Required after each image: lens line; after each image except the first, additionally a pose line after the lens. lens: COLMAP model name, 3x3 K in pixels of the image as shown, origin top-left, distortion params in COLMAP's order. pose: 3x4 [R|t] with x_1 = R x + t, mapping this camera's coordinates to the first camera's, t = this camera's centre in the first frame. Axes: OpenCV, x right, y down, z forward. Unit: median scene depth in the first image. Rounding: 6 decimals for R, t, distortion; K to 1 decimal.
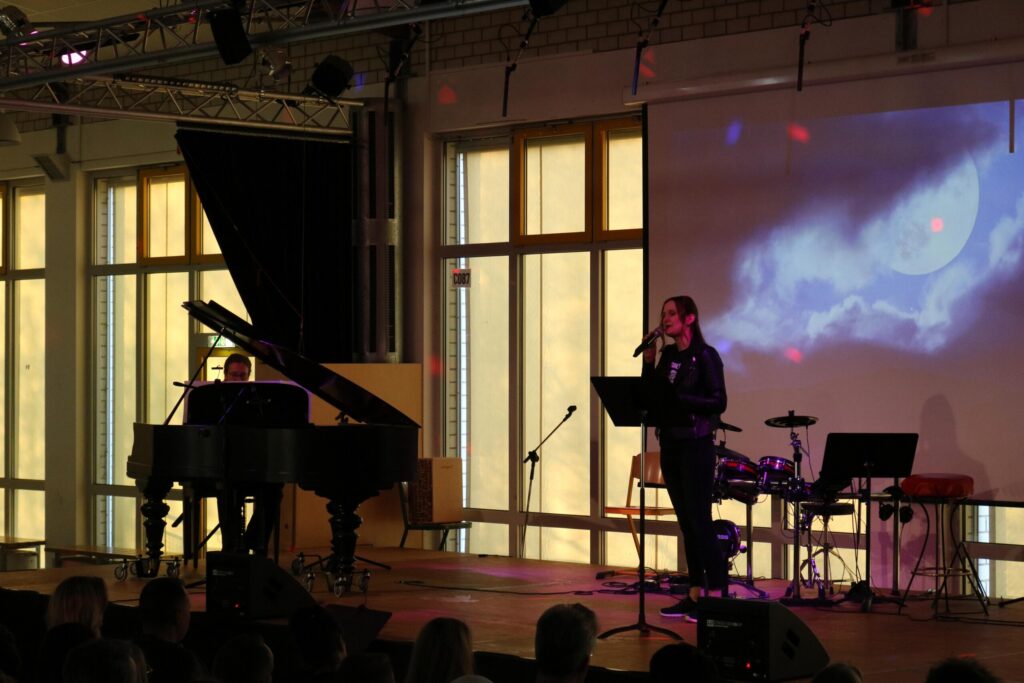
lens RADIAL K [[2397.9, 0, 506.5], [0, 2397.9, 344.7], [0, 0, 1]] dist [0.003488, 0.263386]
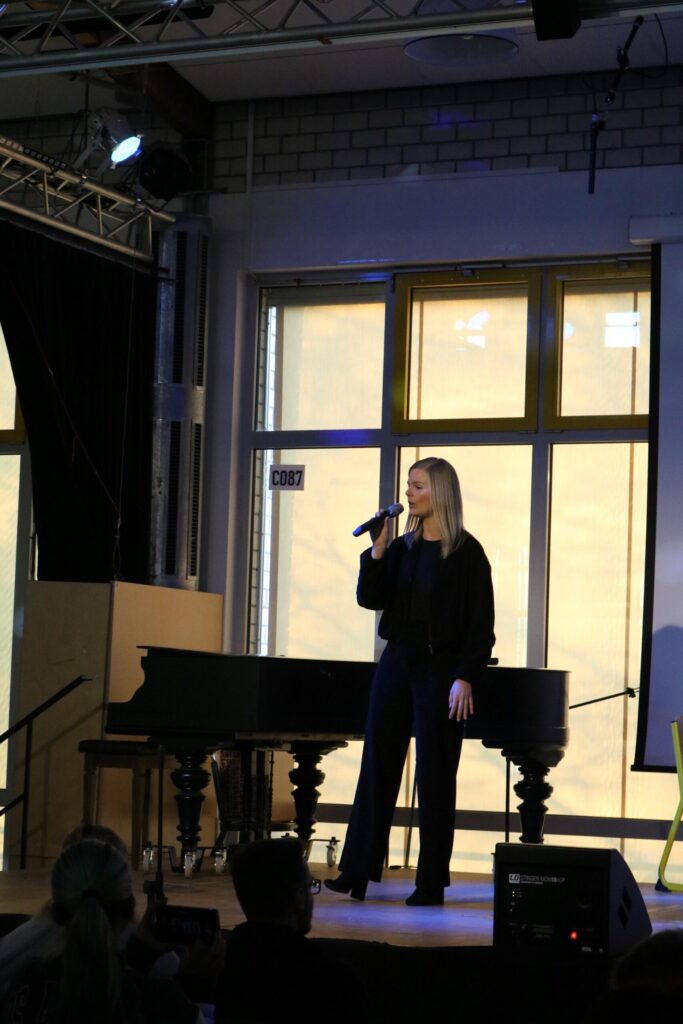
lens RADIAL K [[2457.3, 0, 347.5], [0, 2457.3, 517.4], [0, 0, 1]] dist [0.020403, 0.530809]
pose [[0.920875, 0.062227, 0.384860, -0.321067], [-0.036682, 0.996630, -0.073374, 0.042137], [-0.388129, 0.053451, 0.920054, 0.365666]]
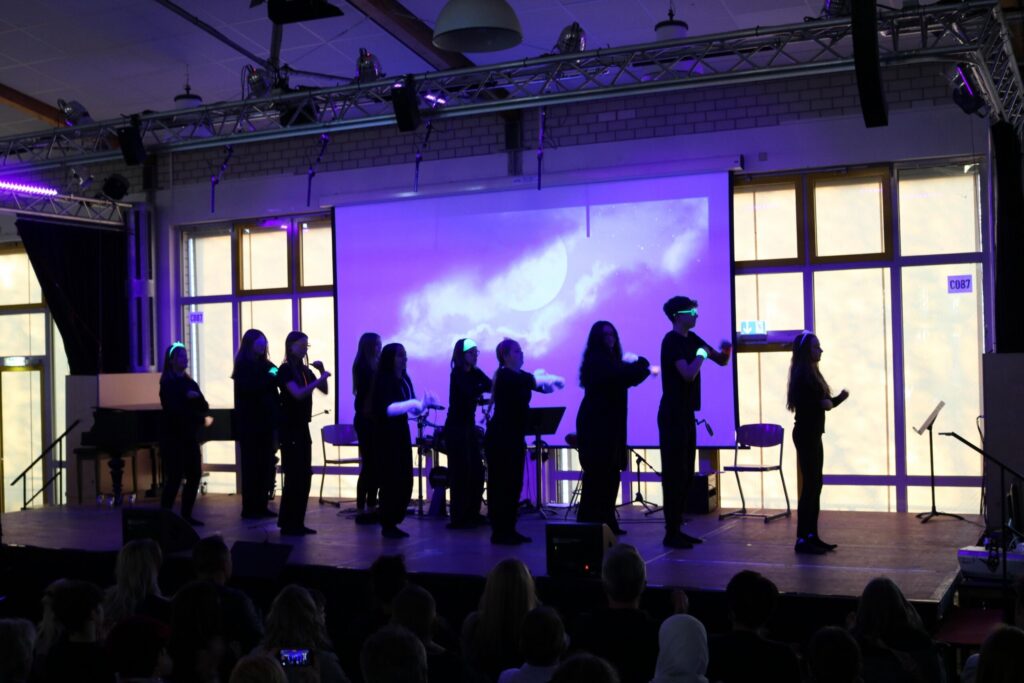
lens RADIAL K [[1247.2, 0, 510.6], [0, 1247.2, 342.6], [0, 0, 1]] dist [-0.087011, 0.035880]
pose [[0.929298, -0.016536, 0.368959, -0.144981], [0.020954, 0.999749, -0.007969, -0.000522], [-0.368735, 0.015137, 0.929411, 0.190107]]
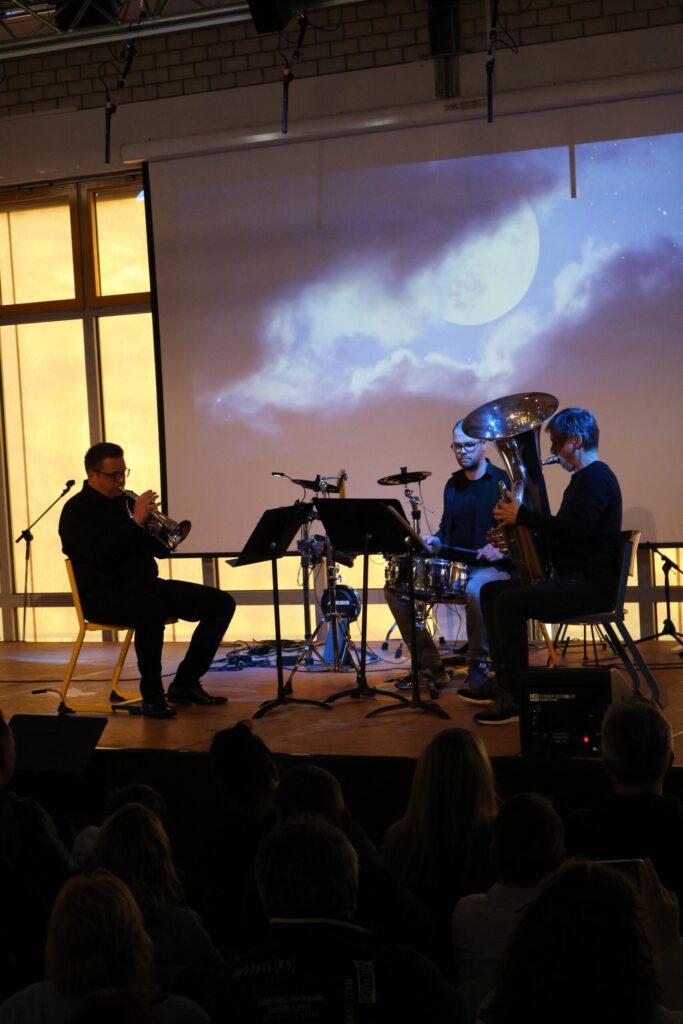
lens RADIAL K [[2107.9, 0, 347.6], [0, 2107.9, 514.9], [0, 0, 1]] dist [0.009896, 0.138597]
pose [[0.943993, -0.066914, 0.323110, -0.153514], [0.052578, 0.997214, 0.052905, 0.000415], [-0.325750, -0.032953, 0.944882, 0.174336]]
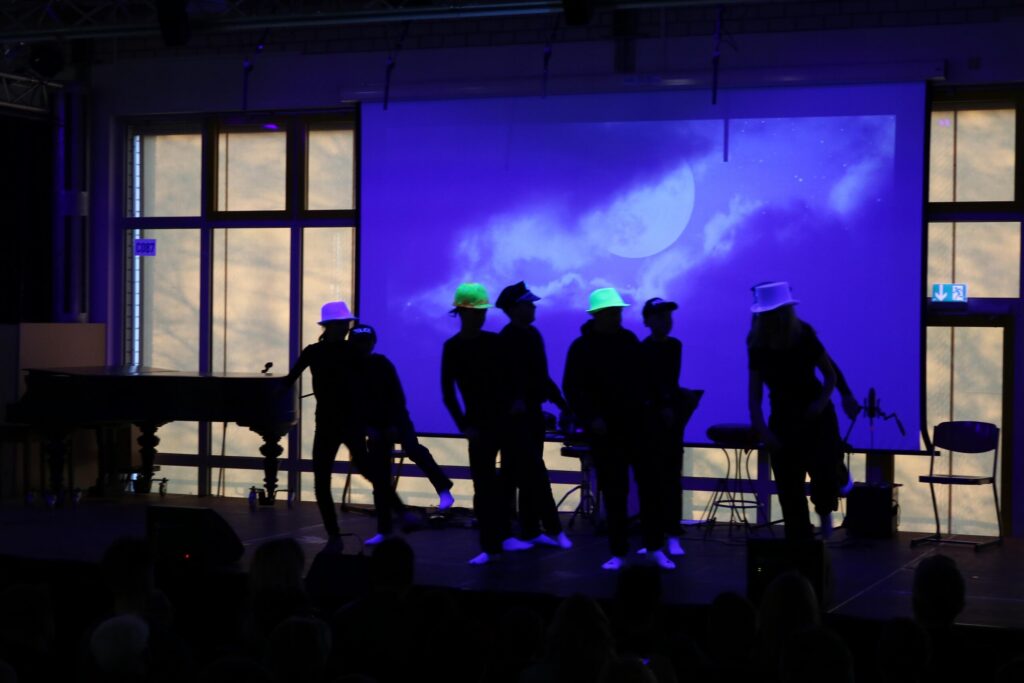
lens RADIAL K [[1910.6, 0, 505.0], [0, 1910.6, 344.0], [0, 0, 1]] dist [-0.017709, 0.153691]
pose [[0.908248, 0.006221, 0.418385, -0.271141], [-0.015785, 0.999687, 0.019402, -0.003009], [-0.418134, -0.024226, 0.908062, 0.136477]]
